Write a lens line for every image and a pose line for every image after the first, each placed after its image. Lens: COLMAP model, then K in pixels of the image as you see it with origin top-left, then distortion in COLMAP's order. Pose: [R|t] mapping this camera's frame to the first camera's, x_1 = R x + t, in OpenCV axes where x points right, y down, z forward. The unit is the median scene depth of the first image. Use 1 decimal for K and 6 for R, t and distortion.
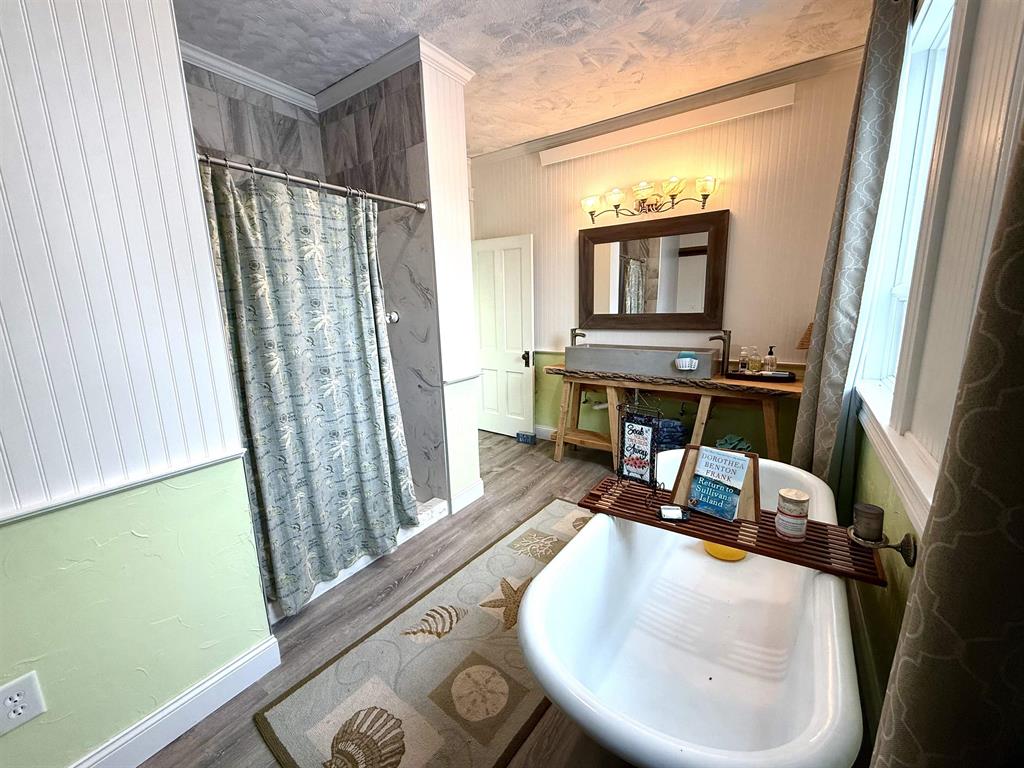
lens RADIAL K [[406.2, 0, 512.5], [0, 406.2, 383.0], [0, 0, 1]] dist [-0.003308, 0.001444]
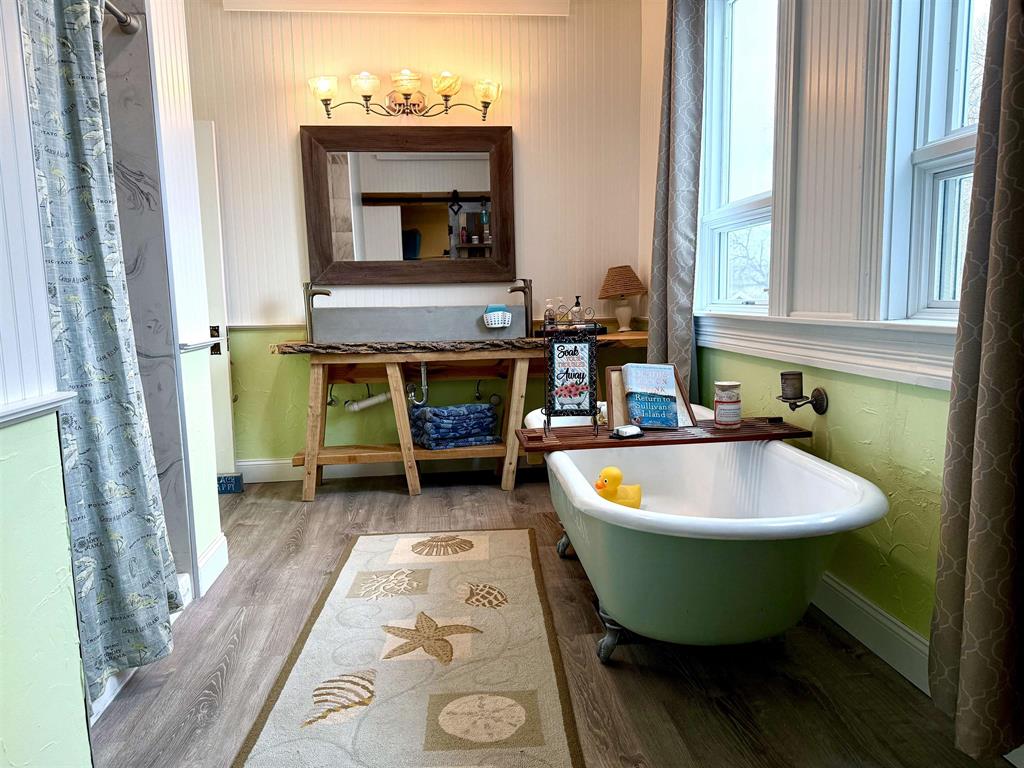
lens RADIAL K [[724.9, 0, 509.0], [0, 724.9, 391.8], [0, 0, 1]] dist [0.044523, -0.045143]
pose [[0.761774, -0.073978, 0.643605, -0.499890], [0.126454, 0.991329, -0.035725, 0.159205], [-0.635381, 0.108601, 0.764524, -0.028992]]
